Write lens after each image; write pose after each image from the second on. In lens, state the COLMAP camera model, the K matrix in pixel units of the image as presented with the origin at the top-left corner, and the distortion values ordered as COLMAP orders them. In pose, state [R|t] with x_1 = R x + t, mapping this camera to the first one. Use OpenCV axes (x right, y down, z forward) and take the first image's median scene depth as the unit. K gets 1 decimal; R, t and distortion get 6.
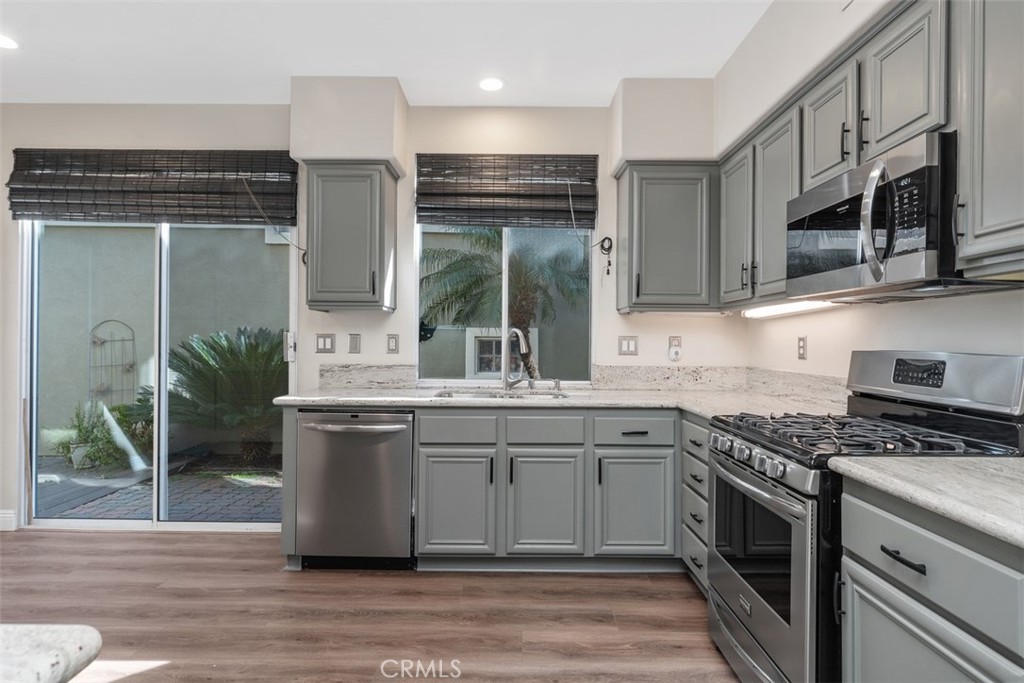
lens RADIAL K [[544.8, 0, 508.6], [0, 544.8, 341.7], [0, 0, 1]] dist [0.001883, -0.001113]
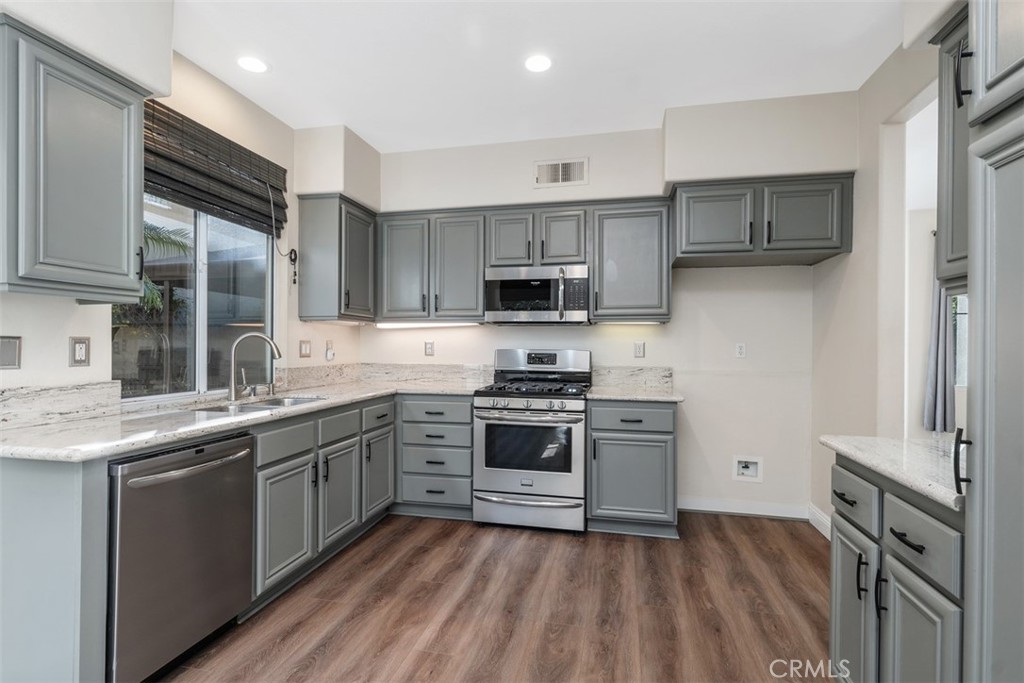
lens RADIAL K [[492.9, 0, 510.1], [0, 492.9, 343.2], [0, 0, 1]] dist [0.002952, -0.000184]
pose [[0.210547, -0.004200, 0.977575, -0.759646], [-0.000833, 0.999990, 0.004475, -0.010293], [-0.977583, -0.001756, 0.210541, 0.409295]]
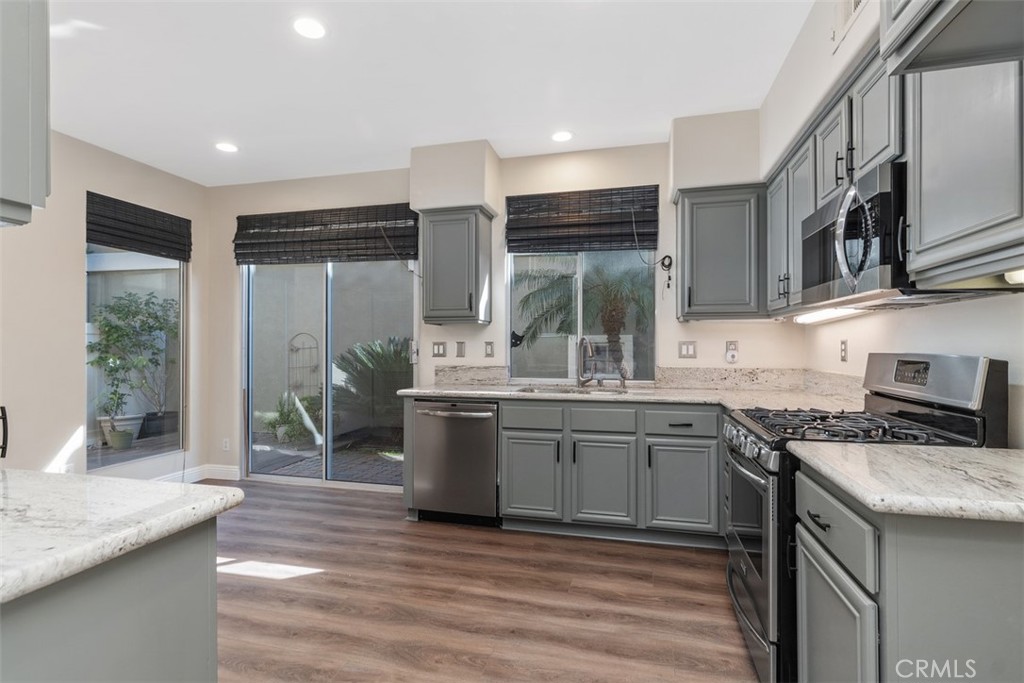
lens RADIAL K [[492.9, 0, 508.7], [0, 492.9, 345.3], [0, 0, 1]] dist [0.002952, -0.000184]
pose [[0.969021, -0.007885, -0.246854, 0.123250], [0.006767, 0.999963, -0.005377, 0.000986], [0.246887, 0.003540, 0.969038, -0.099568]]
